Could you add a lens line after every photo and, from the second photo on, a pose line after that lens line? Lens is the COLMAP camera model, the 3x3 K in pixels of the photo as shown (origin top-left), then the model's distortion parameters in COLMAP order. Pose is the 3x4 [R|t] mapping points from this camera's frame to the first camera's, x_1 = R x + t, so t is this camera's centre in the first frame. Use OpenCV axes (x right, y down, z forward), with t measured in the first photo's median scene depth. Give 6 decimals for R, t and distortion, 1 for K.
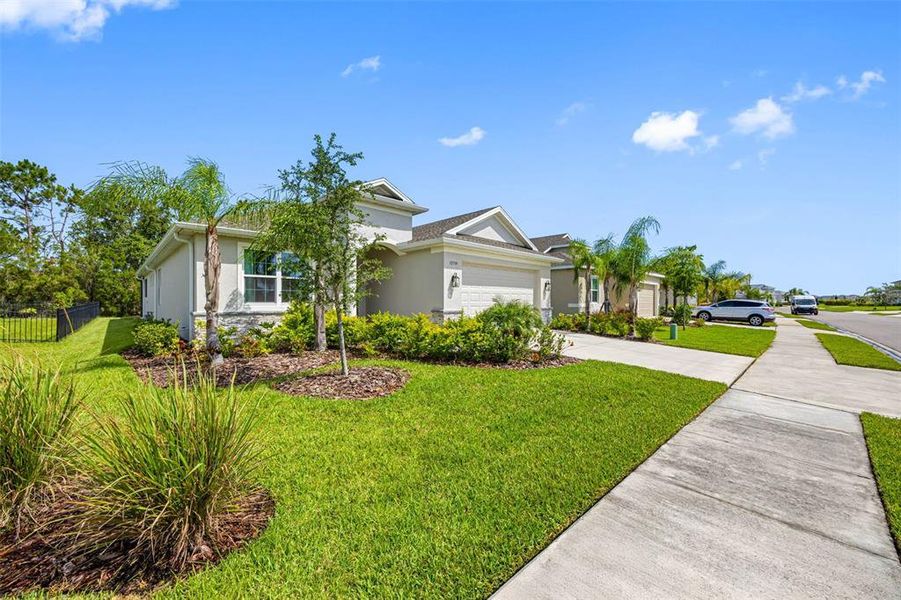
lens RADIAL K [[348.5, 0, 447.9], [0, 348.5, 305.4], [0, 0, 1]] dist [-0.009941, -0.000097]
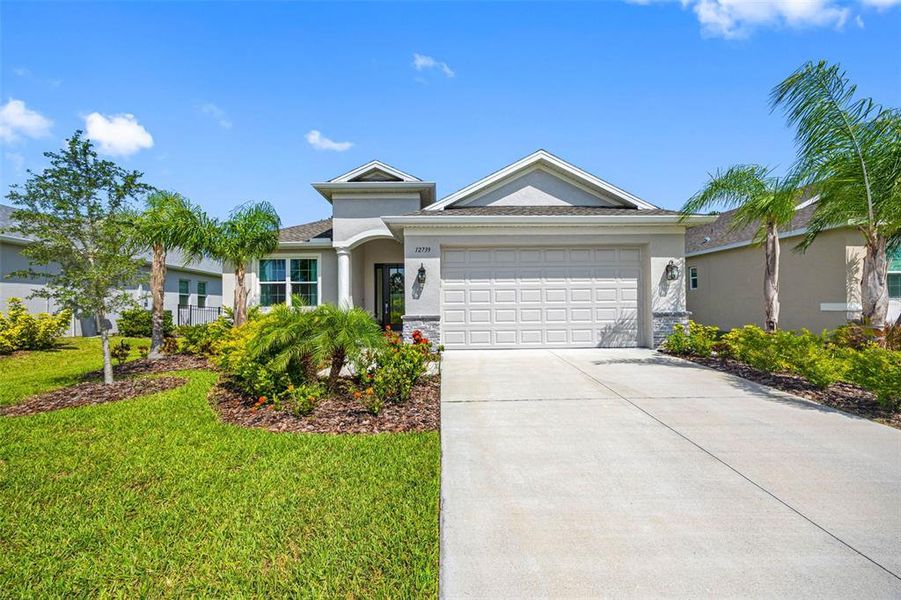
lens RADIAL K [[348.5, 0, 447.9], [0, 348.5, 305.4], [0, 0, 1]] dist [-0.009941, -0.000097]
pose [[0.724967, -0.007967, -0.688737, 0.519614], [0.004009, 0.999965, -0.007347, -0.001549], [0.688772, 0.002565, 0.724974, 0.493129]]
